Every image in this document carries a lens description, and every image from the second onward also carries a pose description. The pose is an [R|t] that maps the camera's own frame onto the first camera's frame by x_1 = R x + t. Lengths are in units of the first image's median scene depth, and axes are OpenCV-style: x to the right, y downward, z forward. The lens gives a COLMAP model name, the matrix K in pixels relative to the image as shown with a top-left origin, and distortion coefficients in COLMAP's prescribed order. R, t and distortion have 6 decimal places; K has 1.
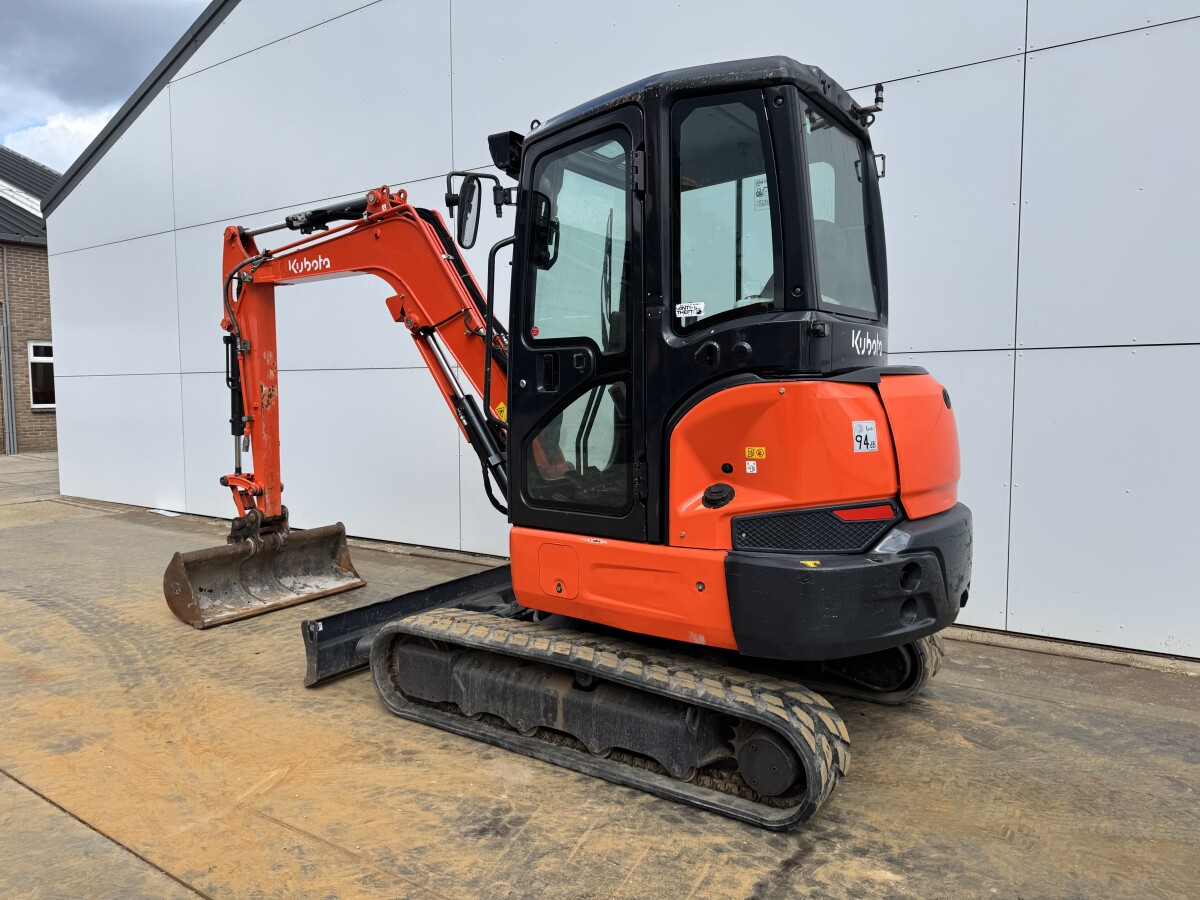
lens RADIAL K [[841.2, 0, 602.3], [0, 841.2, 458.7], [0, 0, 1]] dist [0.033842, -0.051018]
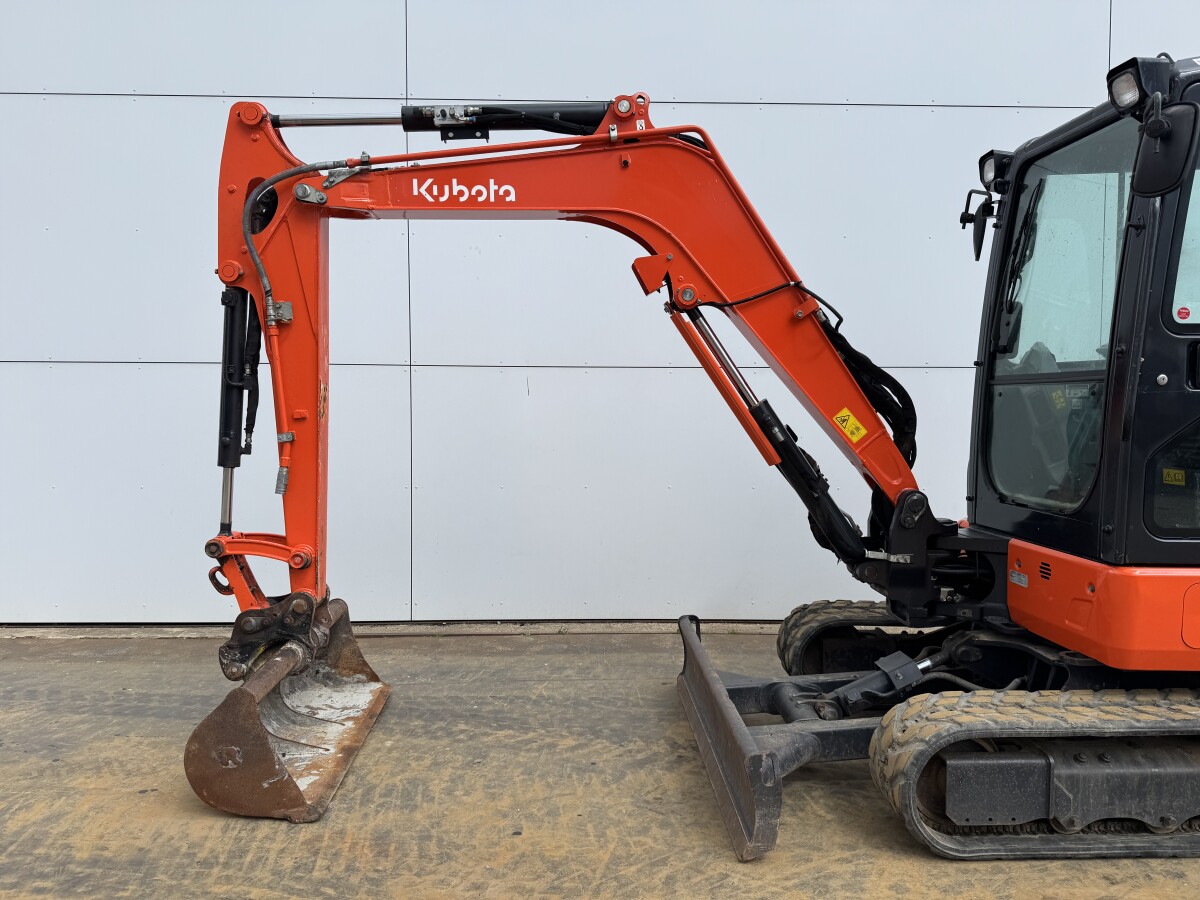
lens RADIAL K [[840.8, 0, 592.6], [0, 840.8, 455.4], [0, 0, 1]] dist [0.059682, -0.076588]
pose [[0.808991, -0.020989, 0.587447, -0.761360], [0.039013, 0.999076, -0.018029, -0.020798], [-0.586525, 0.037503, 0.809062, 0.520421]]
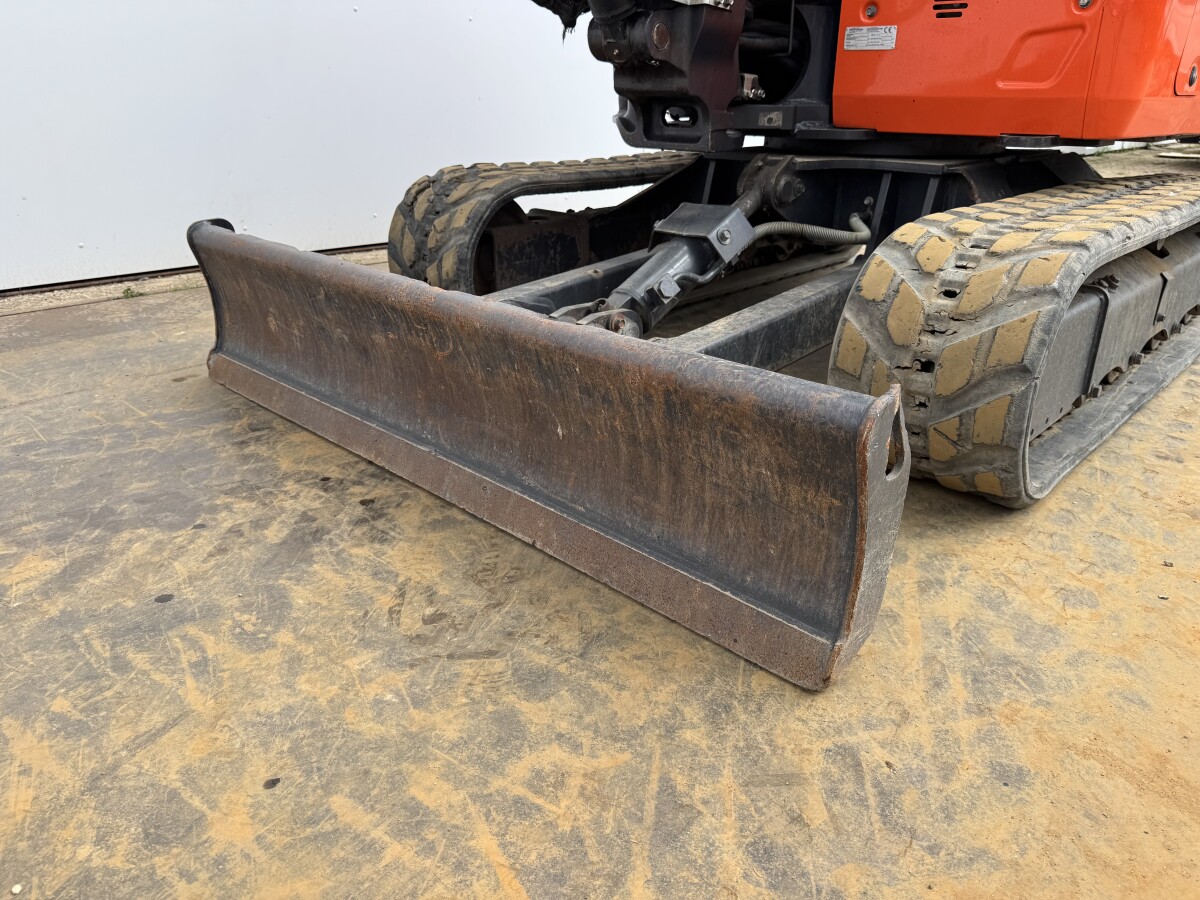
lens RADIAL K [[844.7, 0, 595.4], [0, 844.7, 444.6], [0, 0, 1]] dist [0.057289, -0.089380]
pose [[0.158728, -0.361447, 0.918783, -0.522100], [0.074657, 0.932310, 0.353870, 0.115308], [-0.984496, 0.012424, 0.174968, 0.968277]]
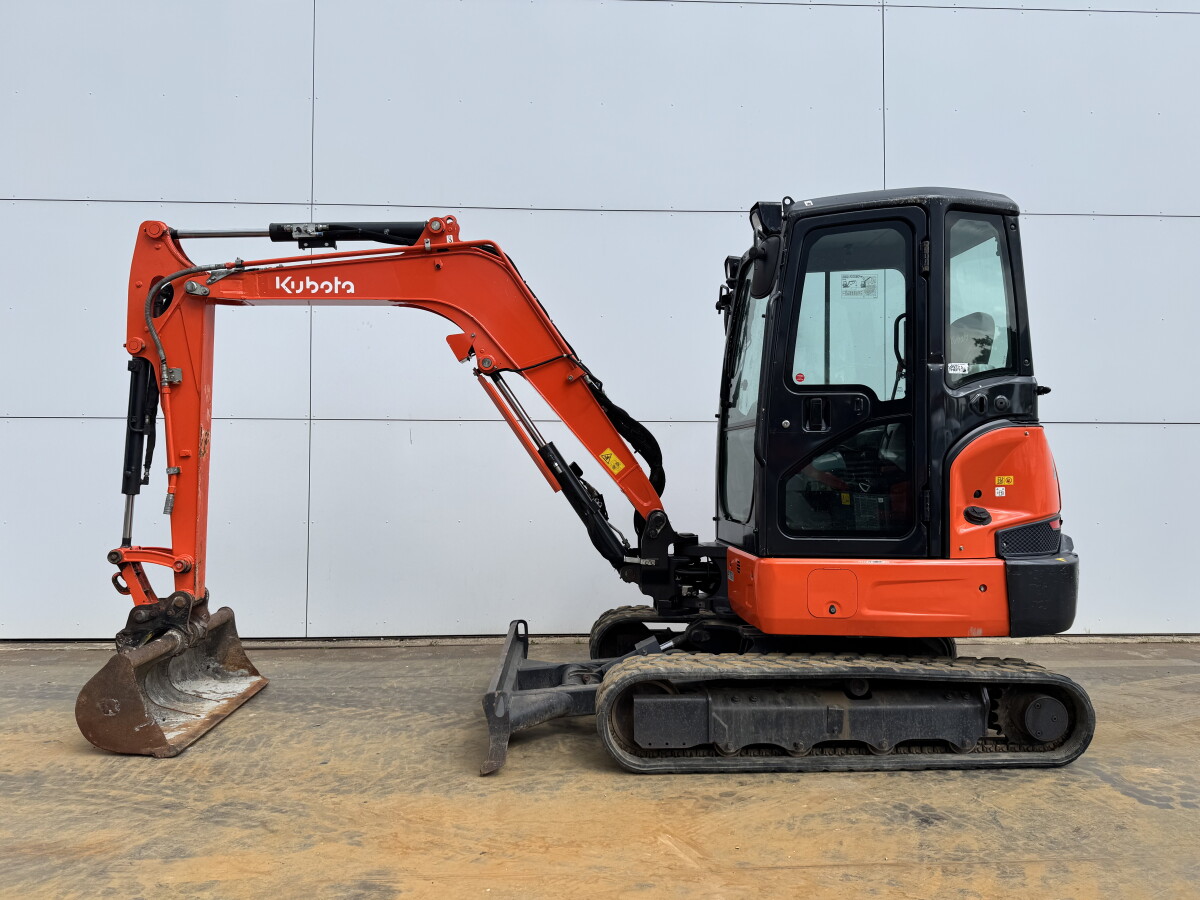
lens RADIAL K [[851.0, 0, 601.9], [0, 851.0, 452.6], [0, 0, 1]] dist [0.020425, -0.025423]
pose [[0.799145, 0.024443, 0.600642, -0.737475], [0.041748, 0.994504, -0.096016, 0.033531], [-0.599687, 0.101806, 0.793732, 0.204997]]
